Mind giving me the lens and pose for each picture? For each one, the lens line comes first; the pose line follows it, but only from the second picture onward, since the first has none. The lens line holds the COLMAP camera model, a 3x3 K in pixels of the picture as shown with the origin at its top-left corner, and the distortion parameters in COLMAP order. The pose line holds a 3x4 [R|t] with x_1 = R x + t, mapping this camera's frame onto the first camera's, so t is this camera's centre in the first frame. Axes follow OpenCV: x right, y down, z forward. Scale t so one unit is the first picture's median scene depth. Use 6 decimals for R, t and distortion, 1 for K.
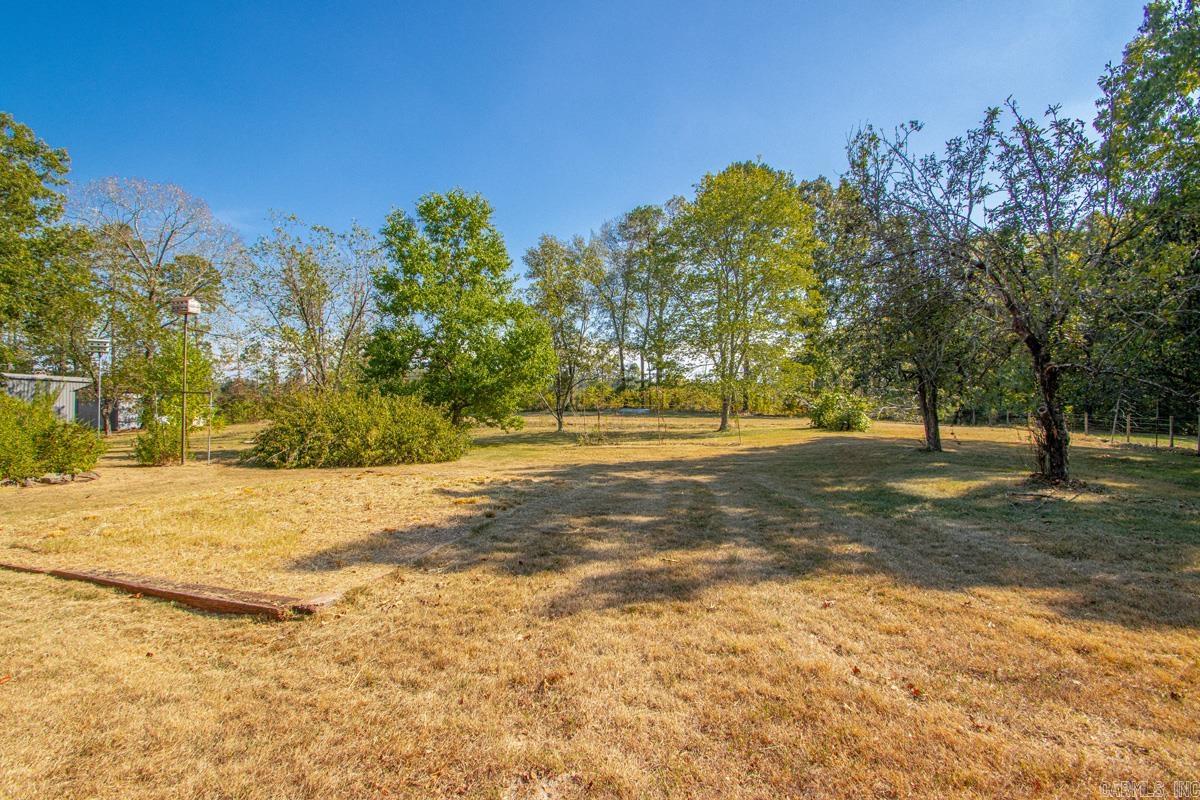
lens RADIAL K [[557.8, 0, 588.5], [0, 557.8, 402.6], [0, 0, 1]] dist [0.018000, -0.020165]
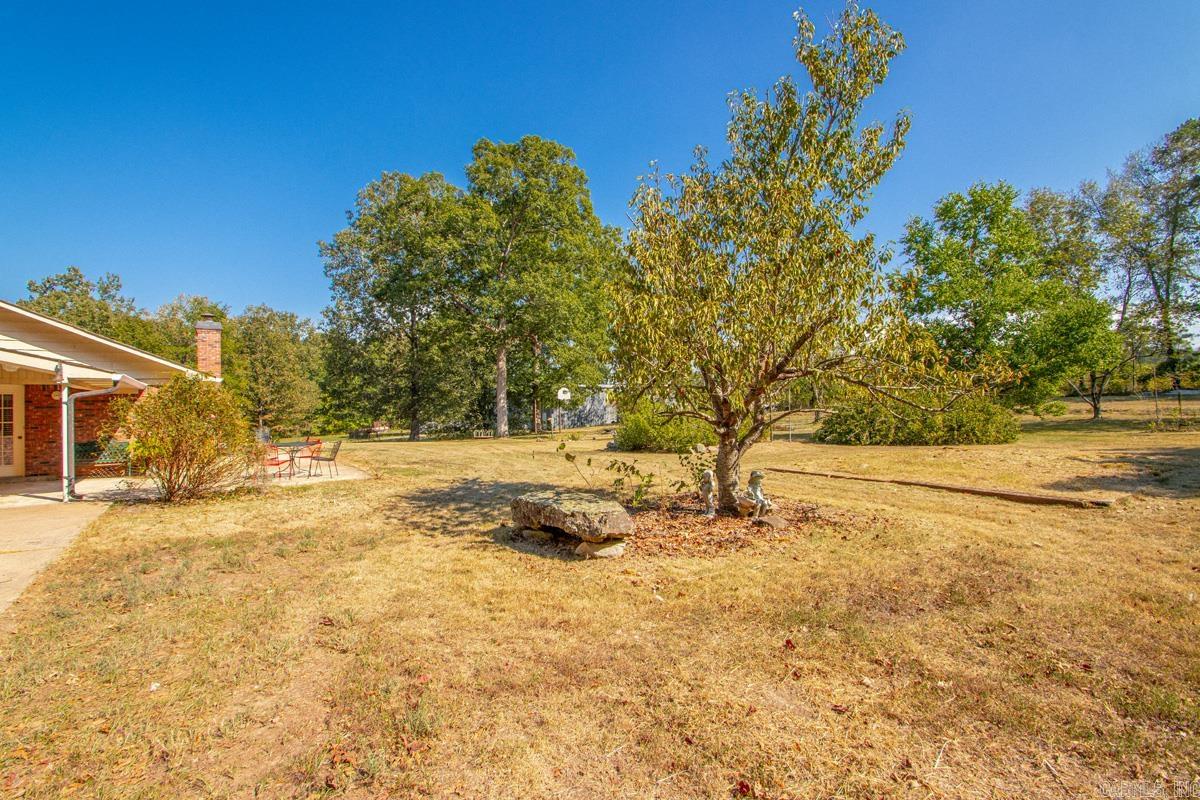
lens RADIAL K [[553.5, 0, 595.0], [0, 553.5, 404.8], [0, 0, 1]] dist [0.000380, -0.012096]
pose [[0.745394, -0.026133, -0.666111, -0.086352], [0.036321, 0.999339, 0.001437, -0.000179], [0.665633, -0.025265, 0.745851, -0.216528]]
